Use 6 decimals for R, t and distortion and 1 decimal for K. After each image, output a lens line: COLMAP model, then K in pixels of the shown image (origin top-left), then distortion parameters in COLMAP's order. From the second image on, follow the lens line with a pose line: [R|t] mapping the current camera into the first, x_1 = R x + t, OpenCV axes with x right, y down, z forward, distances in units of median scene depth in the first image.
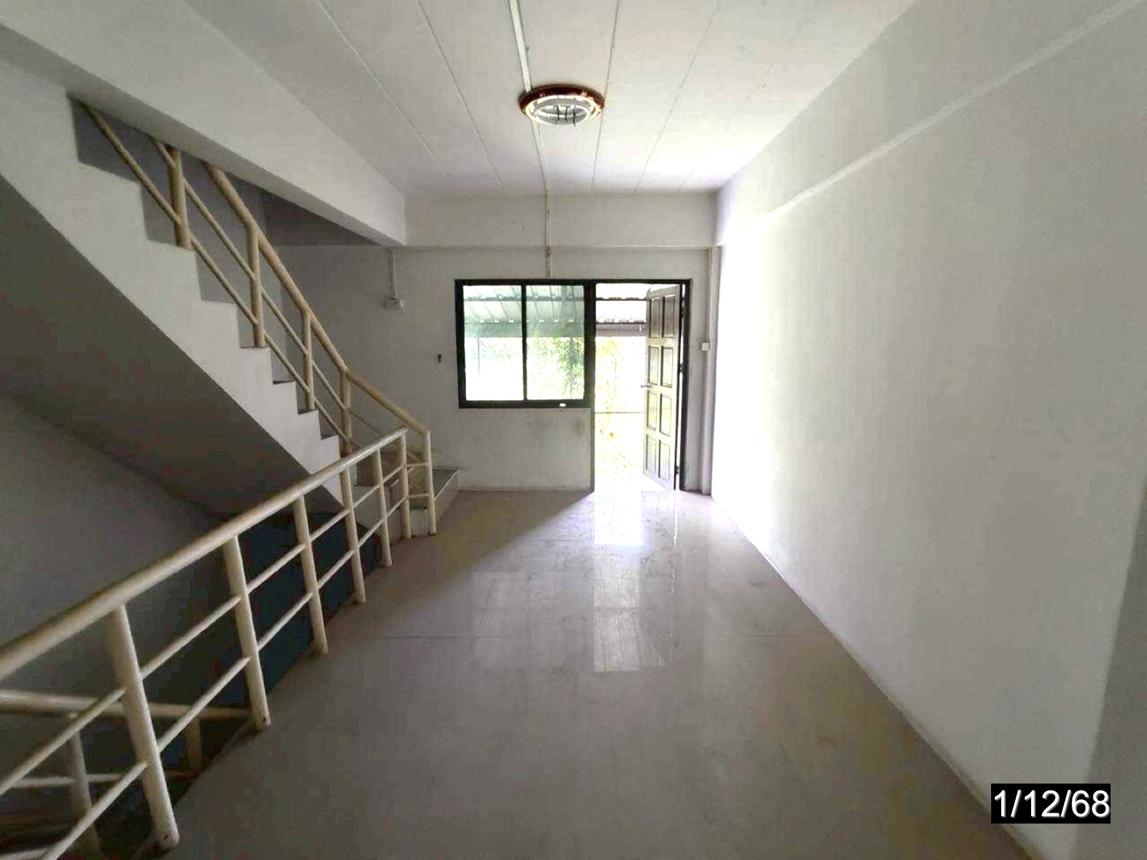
lens RADIAL K [[523.9, 0, 572.1], [0, 523.9, 429.1], [0, 0, 1]] dist [-0.026137, -0.001213]
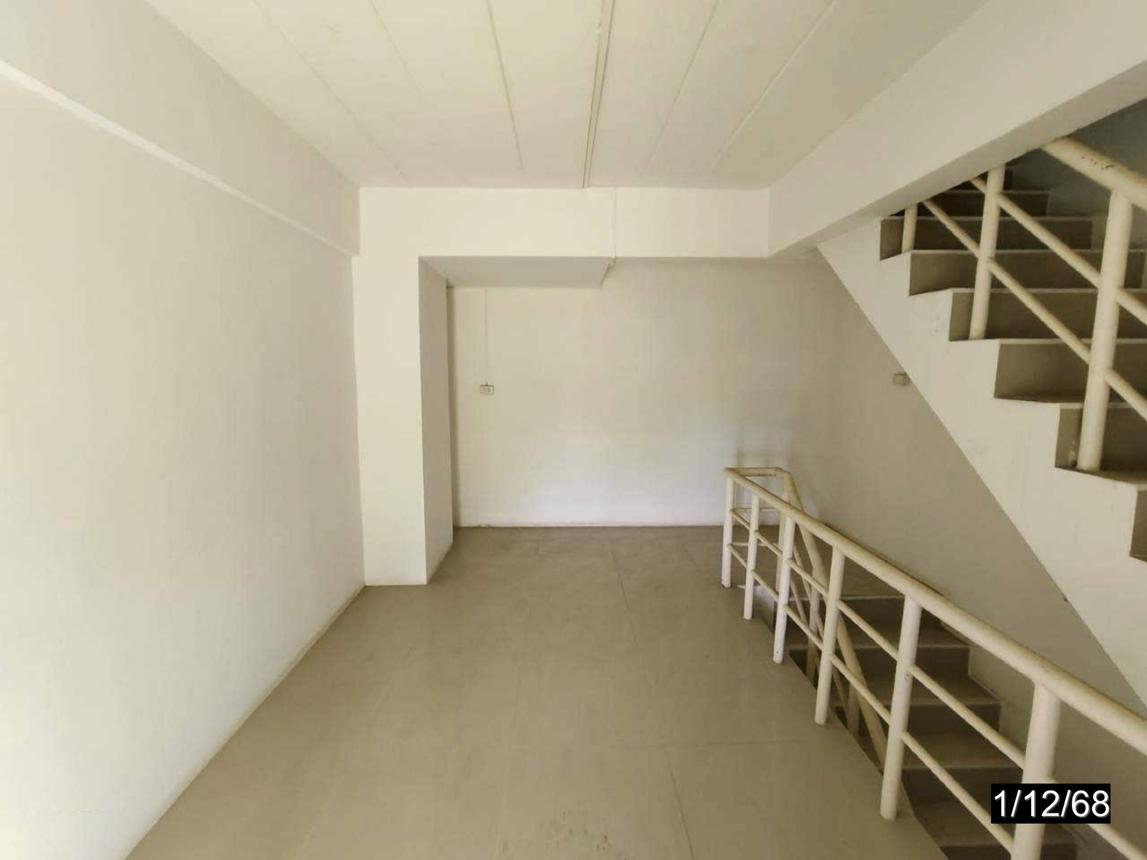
lens RADIAL K [[523.9, 0, 572.3], [0, 523.9, 433.5], [0, 0, 1]] dist [-0.026137, -0.001213]
pose [[-0.999989, -0.000787, -0.004682, -0.055053], [-0.002090, 0.958458, 0.285226, -0.370732], [0.004263, 0.285232, -0.958449, 1.992312]]
